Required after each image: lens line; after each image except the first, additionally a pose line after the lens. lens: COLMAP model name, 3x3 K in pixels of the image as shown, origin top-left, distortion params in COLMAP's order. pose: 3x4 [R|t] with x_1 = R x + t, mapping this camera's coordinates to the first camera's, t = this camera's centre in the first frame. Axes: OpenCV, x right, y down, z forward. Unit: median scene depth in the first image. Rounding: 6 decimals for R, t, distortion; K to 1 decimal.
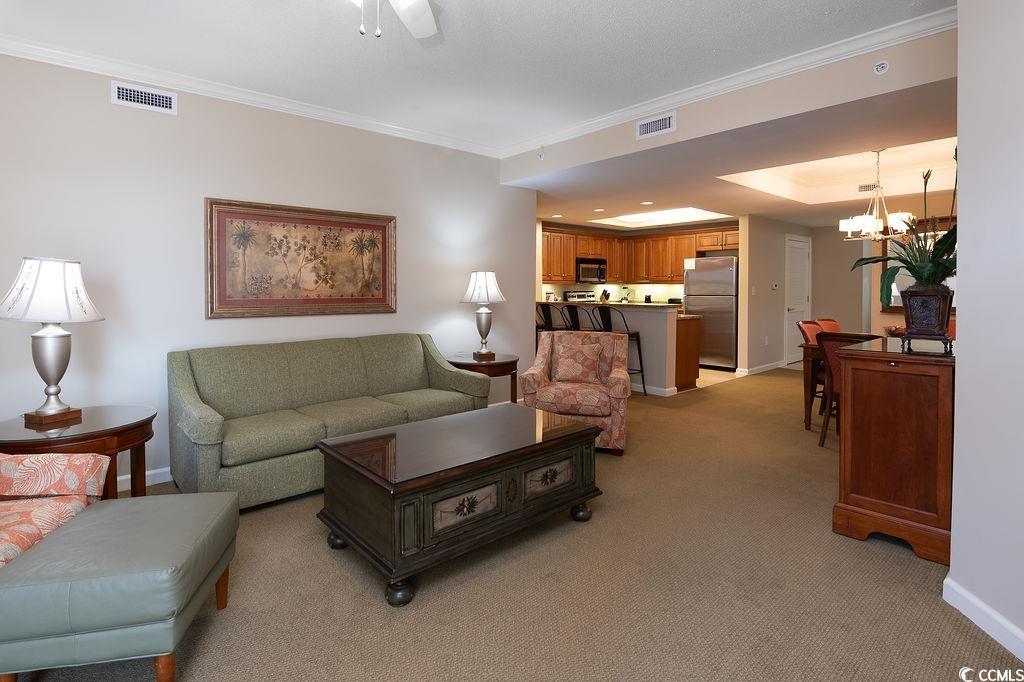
lens RADIAL K [[510.6, 0, 511.5], [0, 510.6, 299.2], [0, 0, 1]] dist [-0.021967, -0.000560]
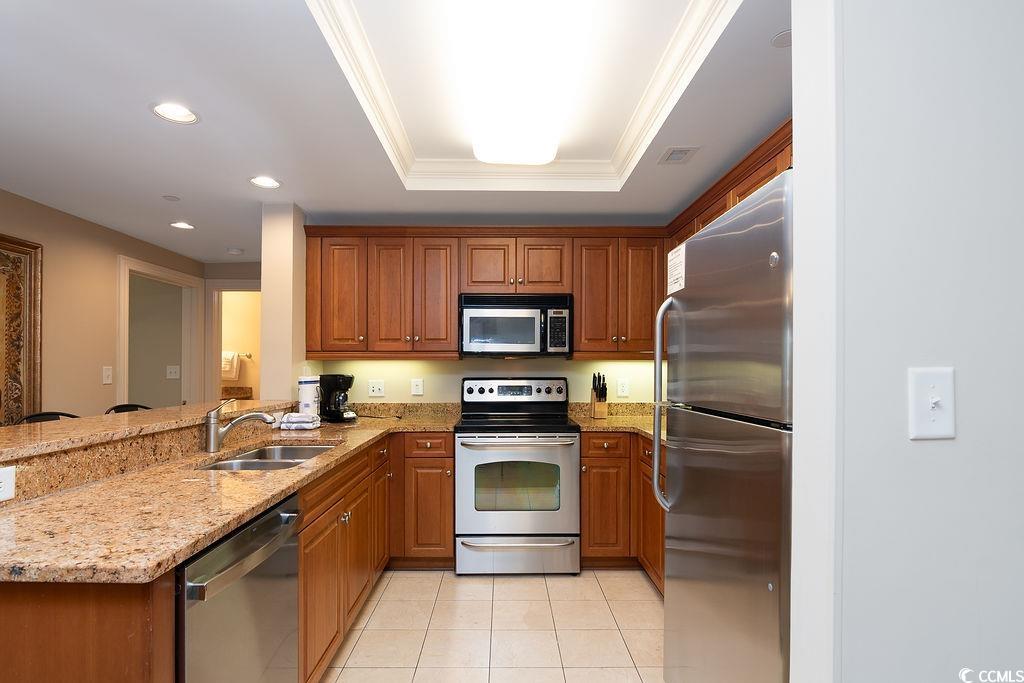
lens RADIAL K [[502.7, 0, 543.2], [0, 502.7, 365.9], [0, 0, 1]] dist [-0.002706, -0.000543]
pose [[0.753042, 0.001324, -0.657971, 0.420159], [-0.017050, 0.999701, -0.017502, -0.018435], [0.657752, 0.024398, 0.752840, 0.718442]]
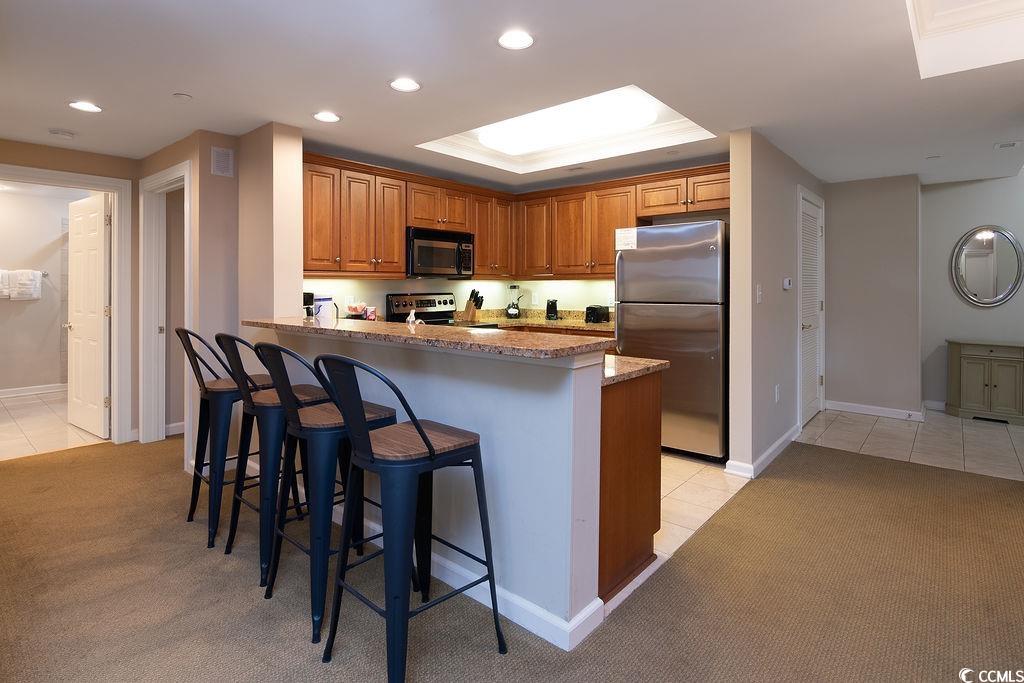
lens RADIAL K [[508.2, 0, 509.3], [0, 508.2, 285.2], [0, 0, 1]] dist [-0.001546, -0.000254]
pose [[0.991314, 0.000068, 0.131520, 0.155339], [0.003085, 0.999713, -0.023764, -0.011257], [-0.131484, 0.023964, 0.991029, 0.474591]]
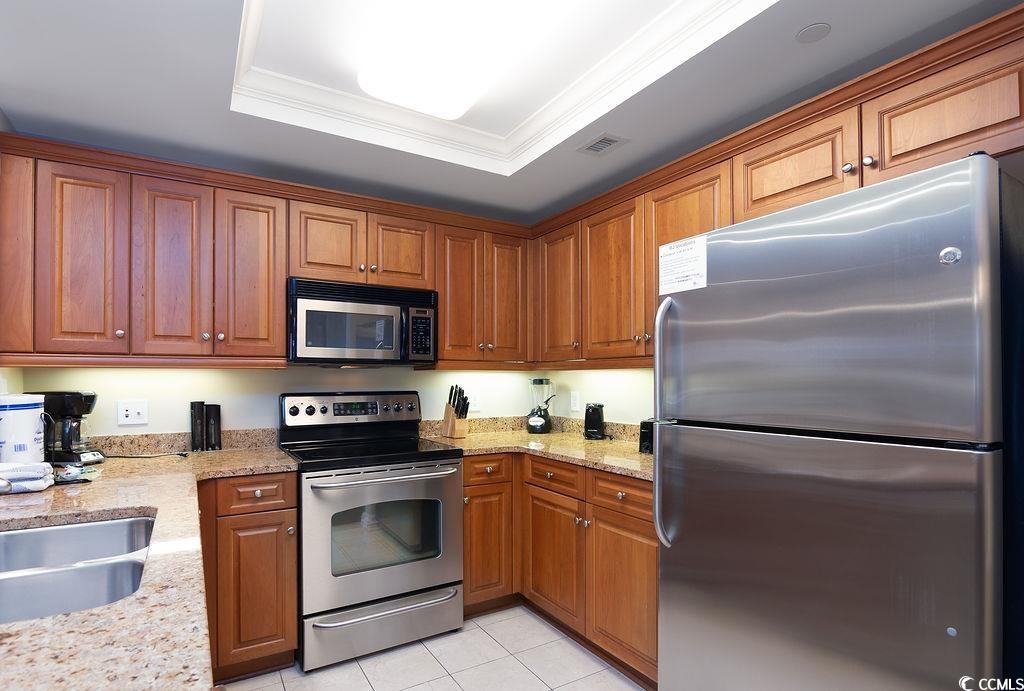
lens RADIAL K [[487.7, 0, 505.3], [0, 487.7, 373.1], [0, 0, 1]] dist [-0.018373, 0.000271]
pose [[0.980009, -0.001190, -0.198951, 0.290845], [-0.005222, 0.999484, -0.031699, -0.018455], [0.198886, 0.032104, 0.979497, 0.727706]]
